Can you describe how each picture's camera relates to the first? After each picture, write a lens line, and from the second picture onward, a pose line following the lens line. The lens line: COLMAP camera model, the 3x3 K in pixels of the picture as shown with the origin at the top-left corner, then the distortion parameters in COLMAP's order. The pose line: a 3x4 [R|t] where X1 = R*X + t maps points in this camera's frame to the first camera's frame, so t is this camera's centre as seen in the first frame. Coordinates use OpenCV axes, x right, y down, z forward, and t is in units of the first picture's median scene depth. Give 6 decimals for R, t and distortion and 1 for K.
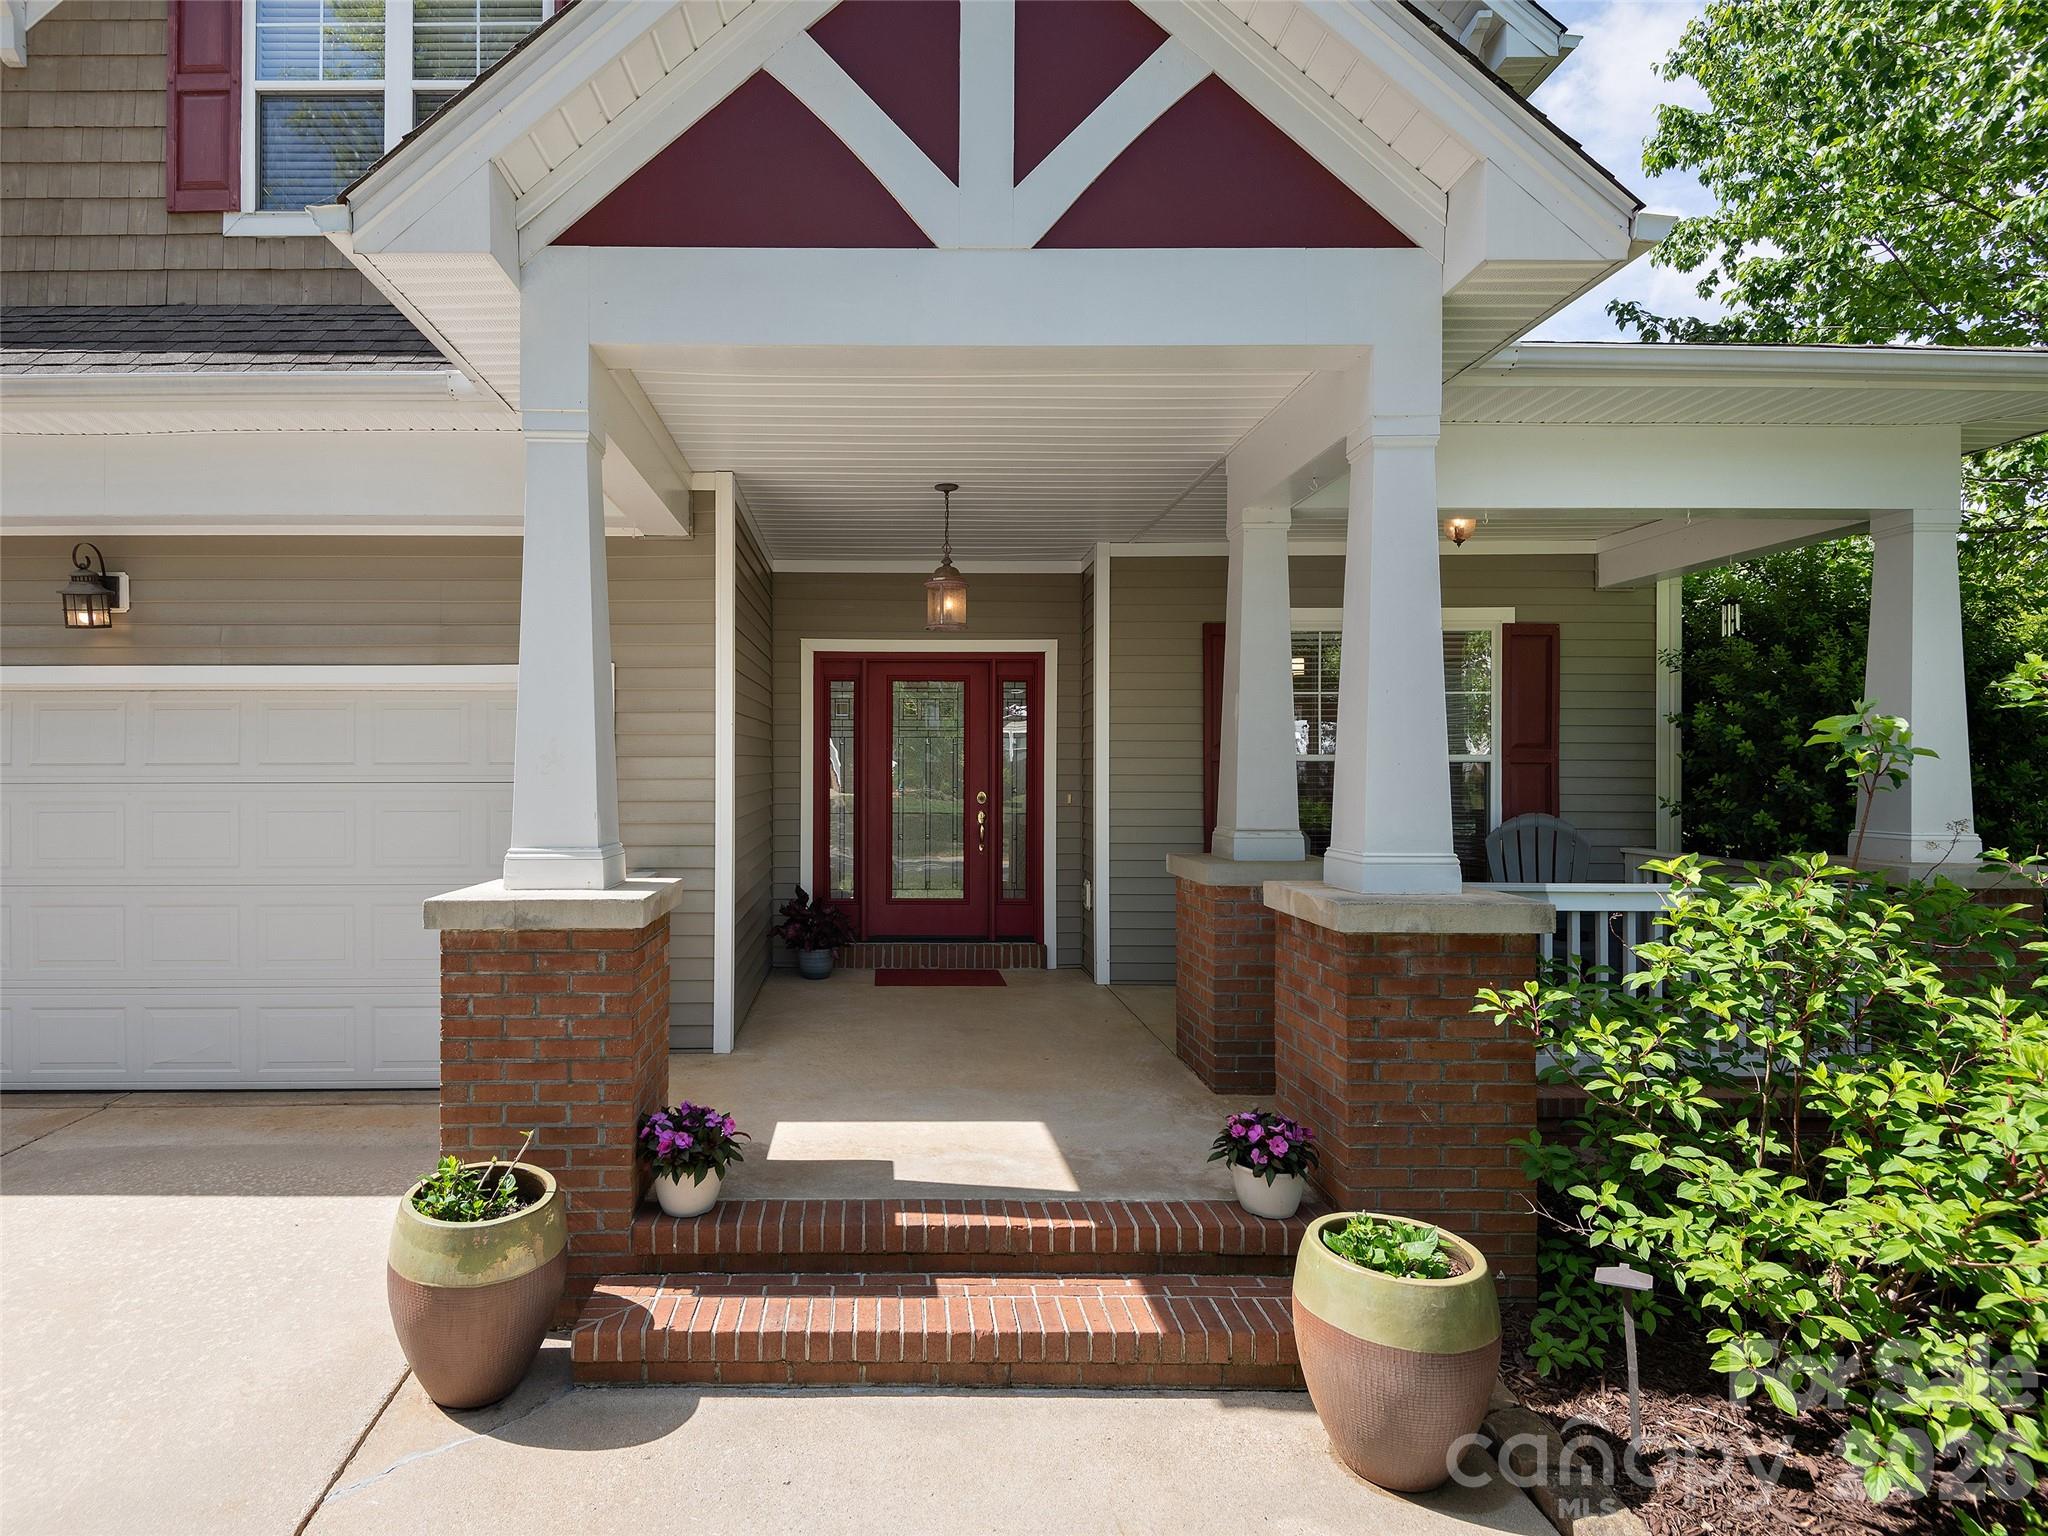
lens RADIAL K [[1180.3, 0, 874.3], [0, 1180.3, 784.5], [0, 0, 1]] dist [0.000732, -0.000094]
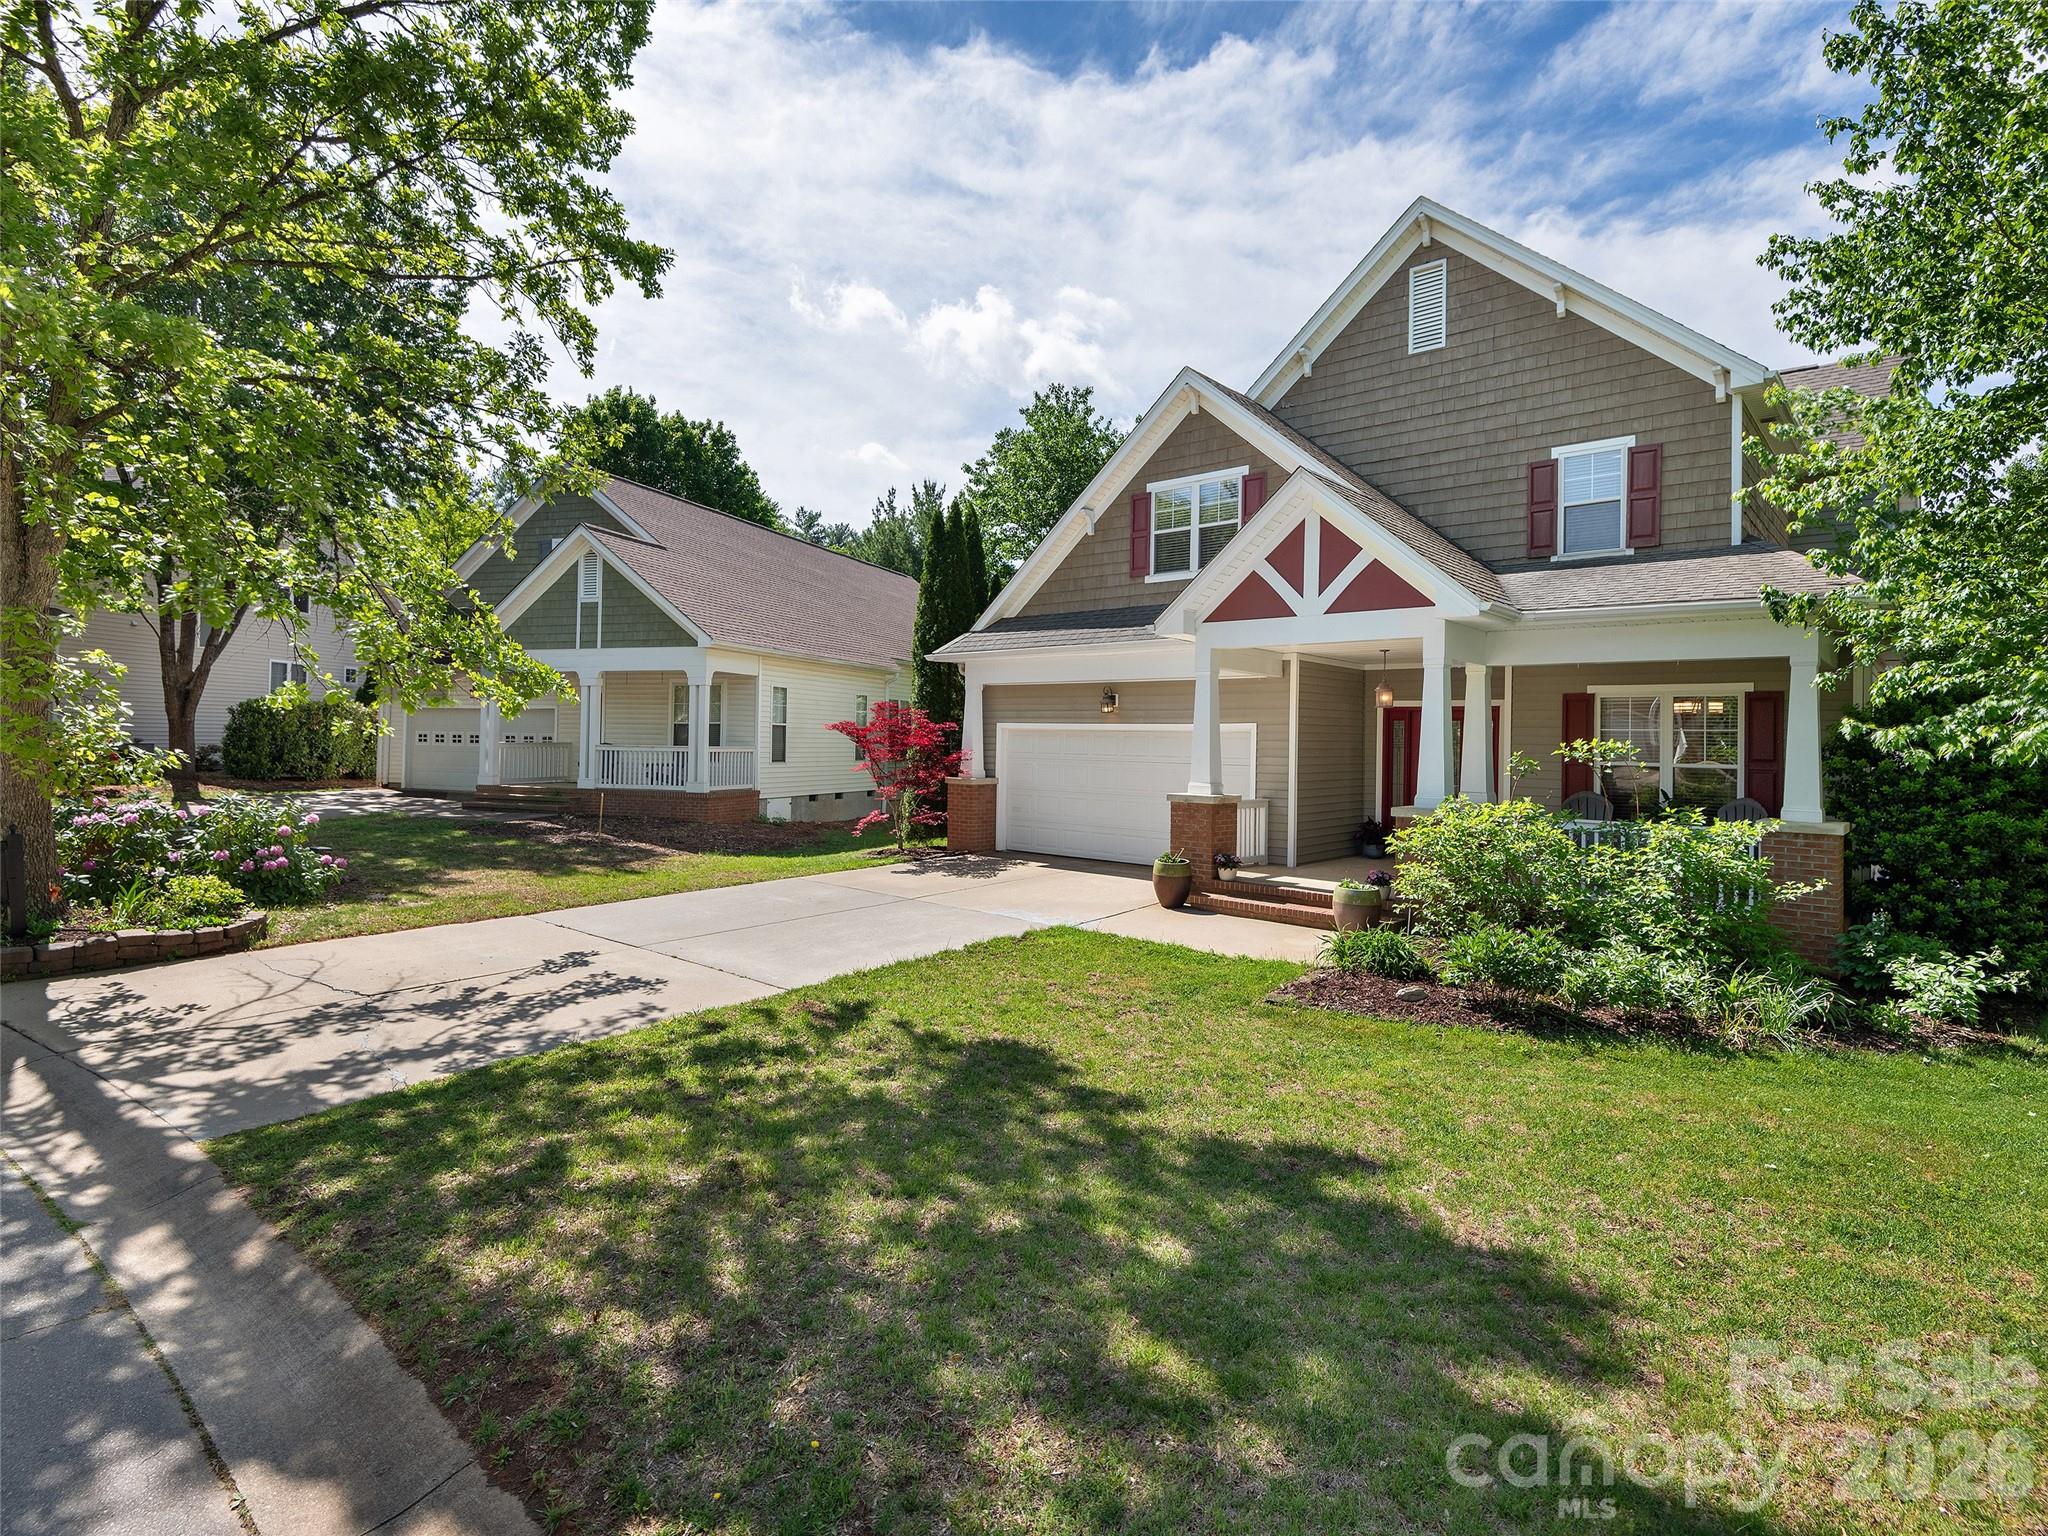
lens RADIAL K [[1030.7, 0, 1024.0], [0, 1030.7, 768.0], [0, 0, 1]] dist [0.015550, -0.000780]
pose [[0.761954, 0.025192, -0.647142, 0.997697], [-0.008389, 0.999543, 0.029033, -0.060384], [0.647577, -0.016693, 0.761817, -1.309313]]
